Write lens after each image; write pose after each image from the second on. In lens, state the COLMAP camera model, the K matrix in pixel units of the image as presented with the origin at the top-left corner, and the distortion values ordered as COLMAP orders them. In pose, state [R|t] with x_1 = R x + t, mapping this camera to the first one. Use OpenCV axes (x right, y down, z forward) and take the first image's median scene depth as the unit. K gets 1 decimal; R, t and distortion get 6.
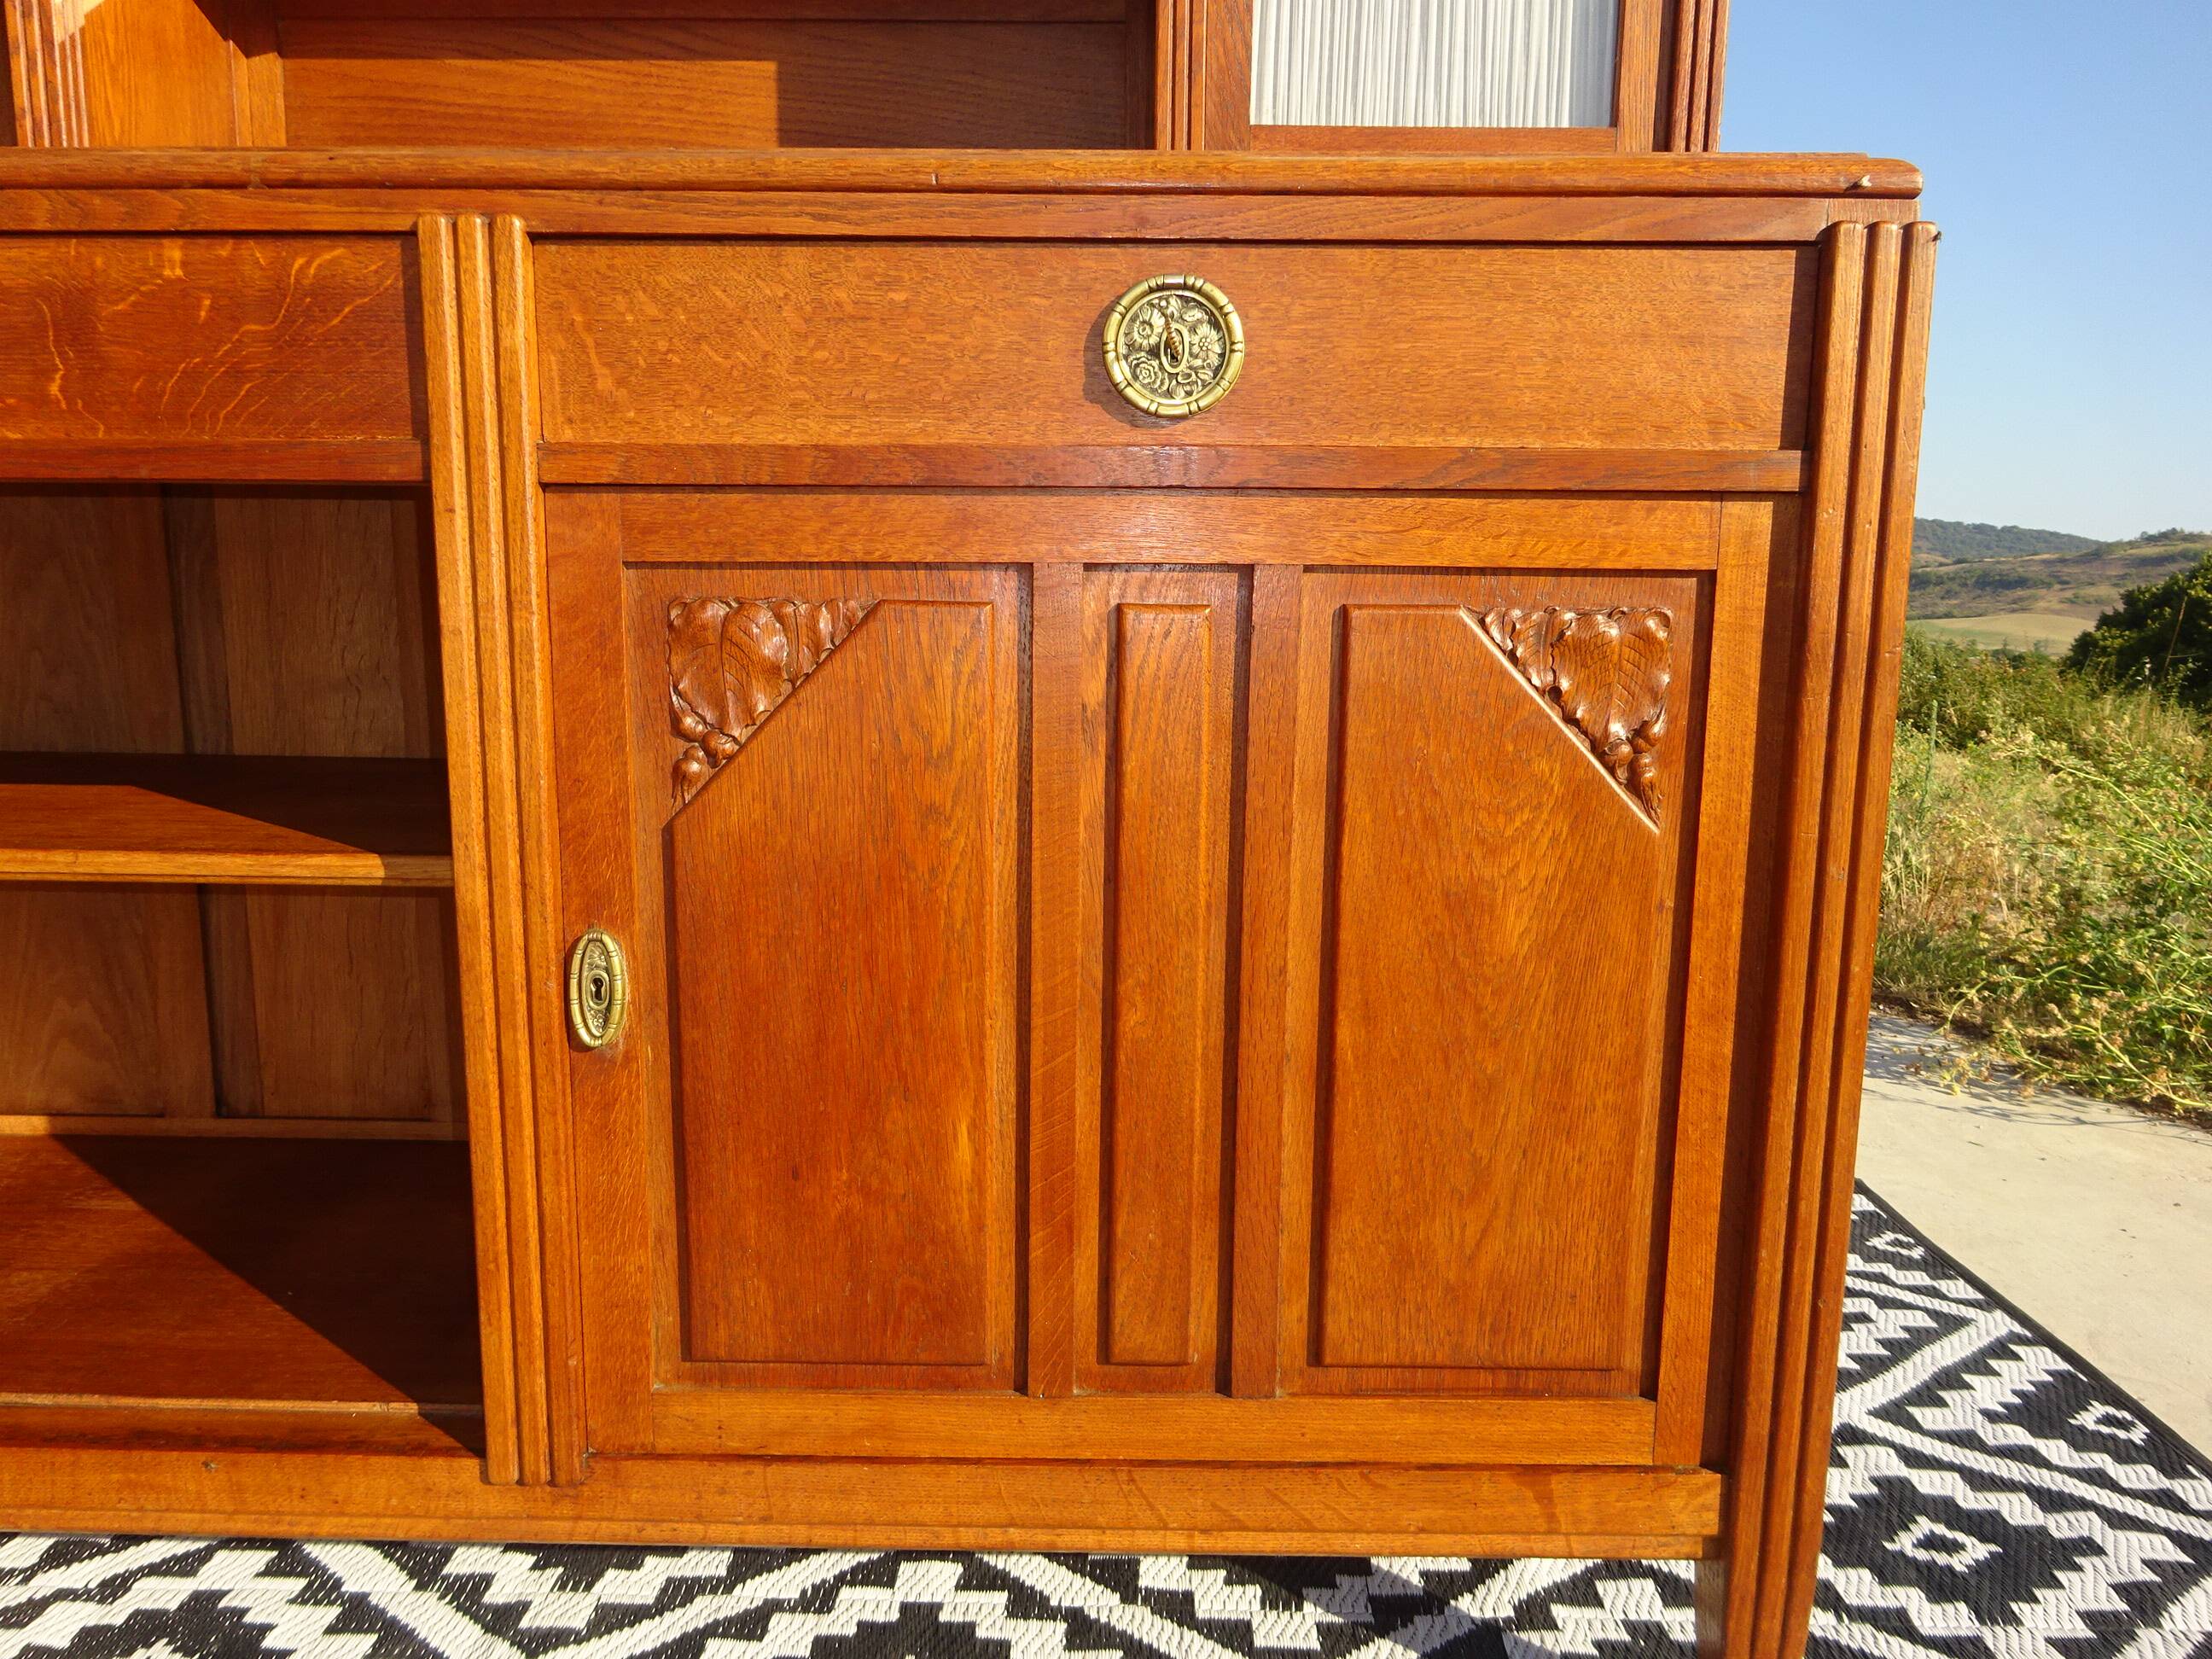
lens RADIAL K [[1616.7, 0, 1107.4], [0, 1616.7, 832.9], [0, 0, 1]] dist [-0.008935, 0.006984]
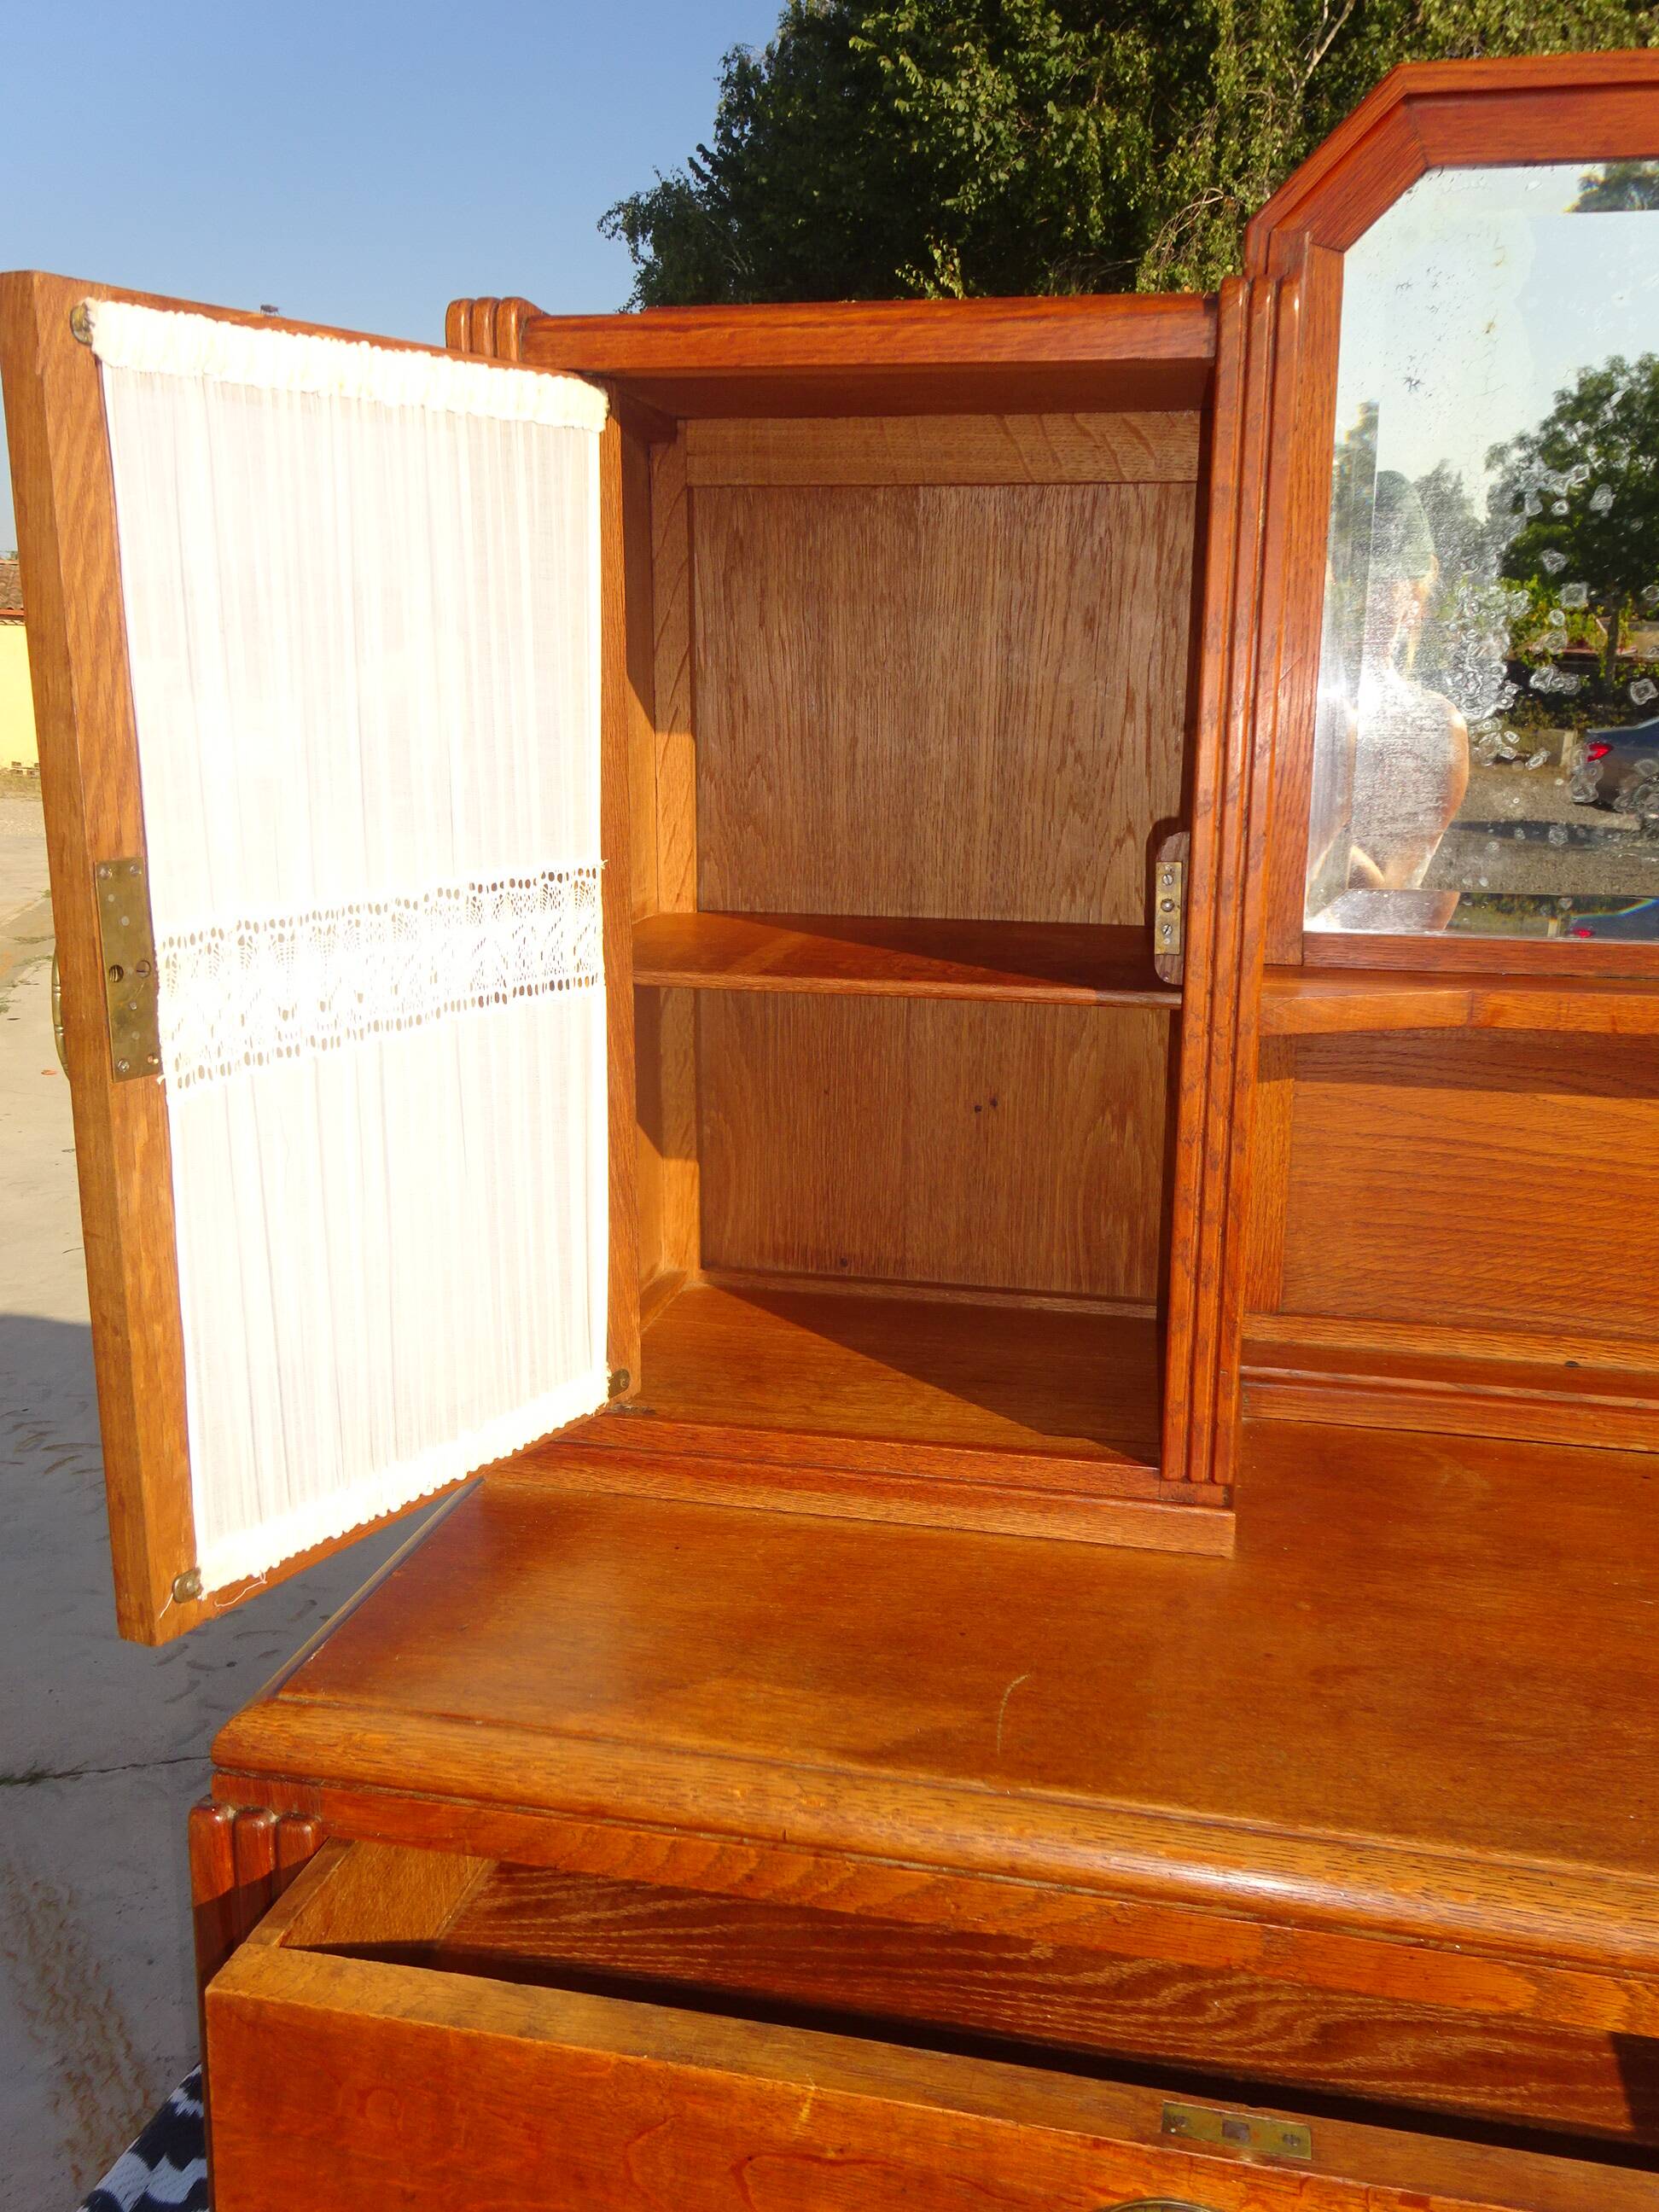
lens RADIAL K [[1927.6, 0, 825.8], [0, 1927.6, 1108.2], [0, 0, 1]] dist [0.024325, 0.012960]
pose [[0.977587, 0.042502, -0.206199, -0.752875], [-0.032195, 0.998071, 0.053088, -0.709642], [0.208057, -0.045259, 0.977069, 0.169261]]
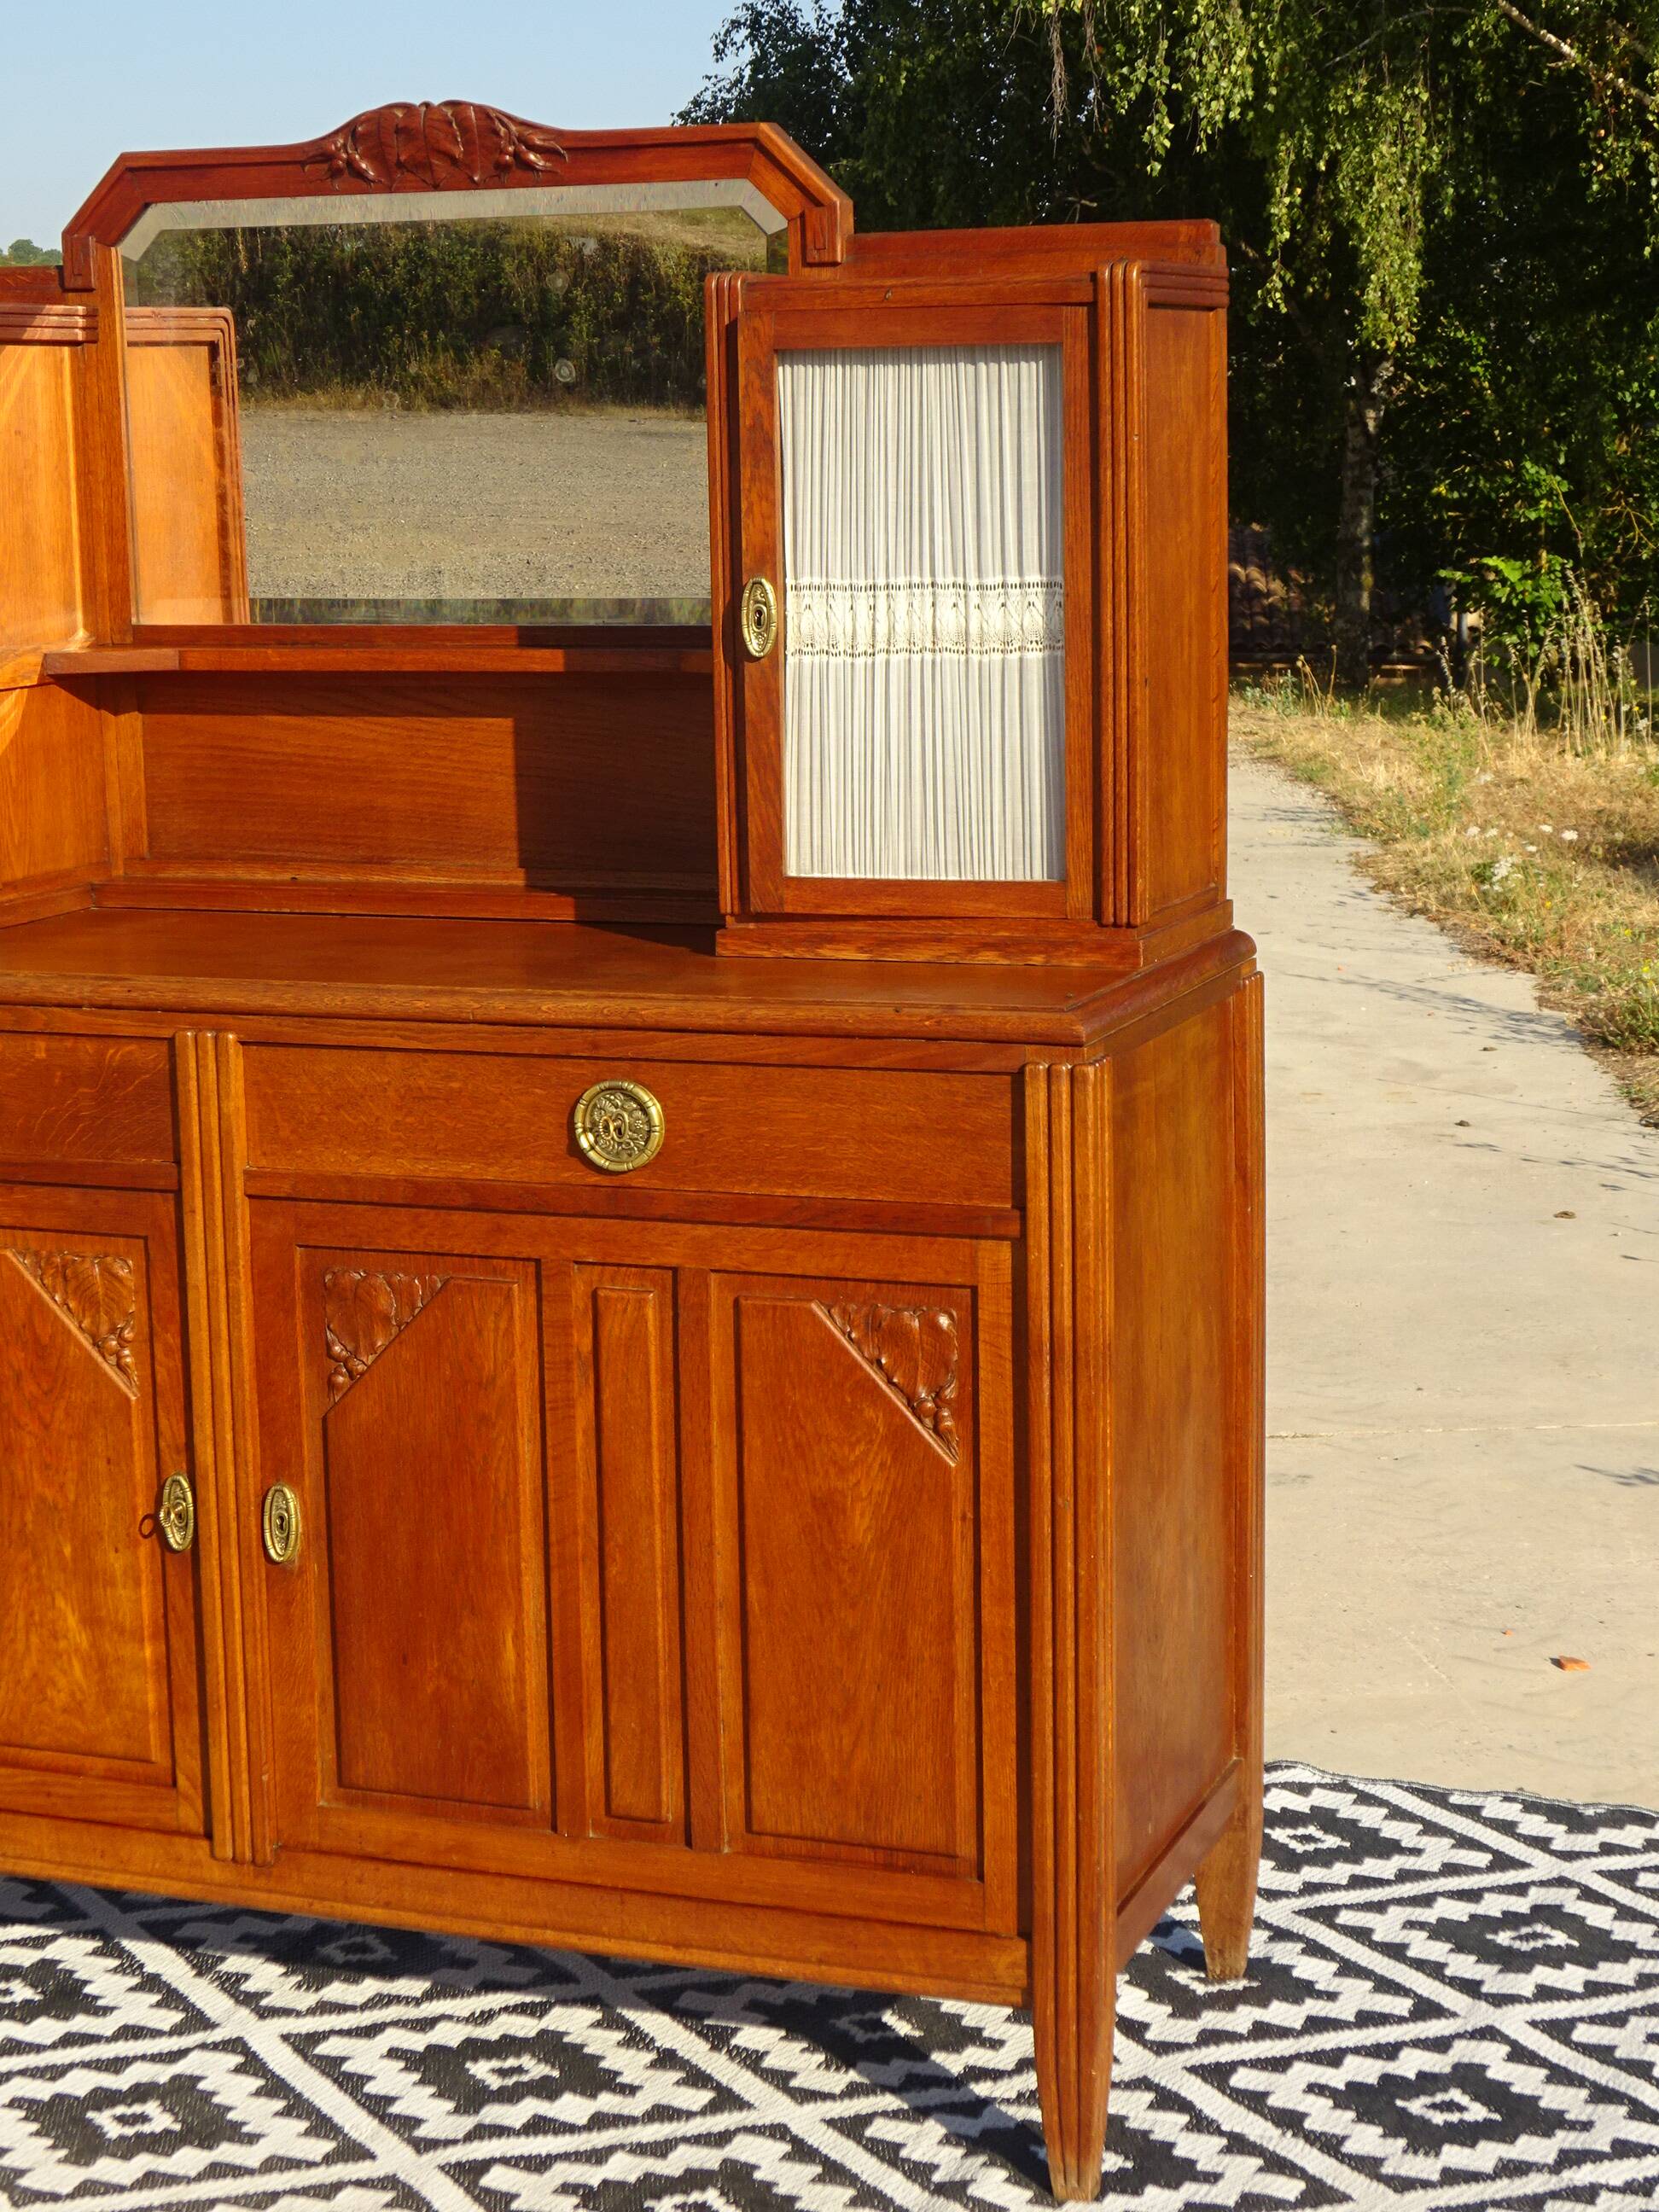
lens RADIAL K [[3826.8, 0, 831.7], [0, 3826.8, 1117.3], [0, 0, 1]] dist [-0.000212, 0.000000]
pose [[0.939348, 0.033304, -0.341345, 1.323344], [-0.029004, 0.999423, 0.017696, -0.346525], [0.341737, -0.006722, 0.939772, -2.089795]]
